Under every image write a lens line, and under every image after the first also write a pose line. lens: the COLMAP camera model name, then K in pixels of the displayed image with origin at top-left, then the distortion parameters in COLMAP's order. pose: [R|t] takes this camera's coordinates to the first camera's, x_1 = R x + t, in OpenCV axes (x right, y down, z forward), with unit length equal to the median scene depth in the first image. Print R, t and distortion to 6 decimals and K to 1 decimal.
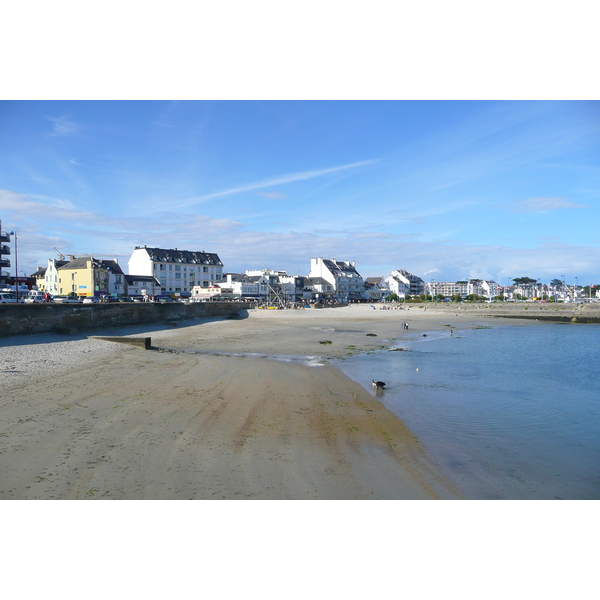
lens RADIAL K [[497.7, 0, 300.0], [0, 497.7, 300.0], [0, 0, 1]] dist [-0.001625, 0.000068]
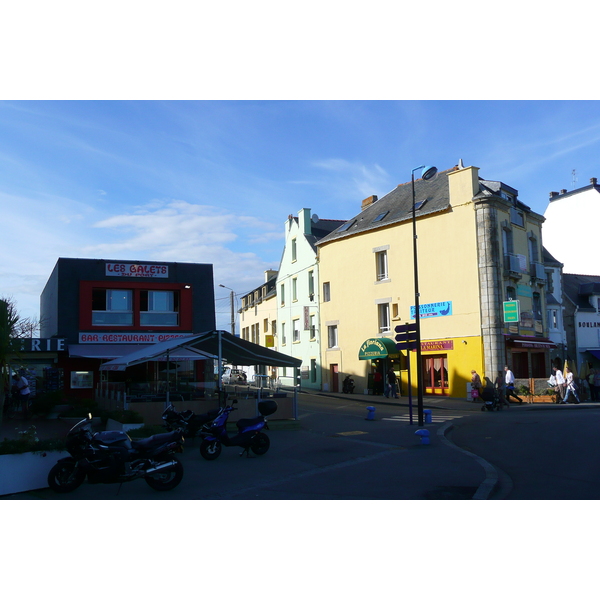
lens RADIAL K [[971.8, 0, 300.0], [0, 971.8, 300.0], [0, 0, 1]] dist [0.000879, -0.001244]
pose [[0.886442, -0.043429, -0.460799, -0.272844], [0.012641, 0.997488, -0.069693, -0.003639], [0.462668, 0.055953, 0.884764, 0.568875]]
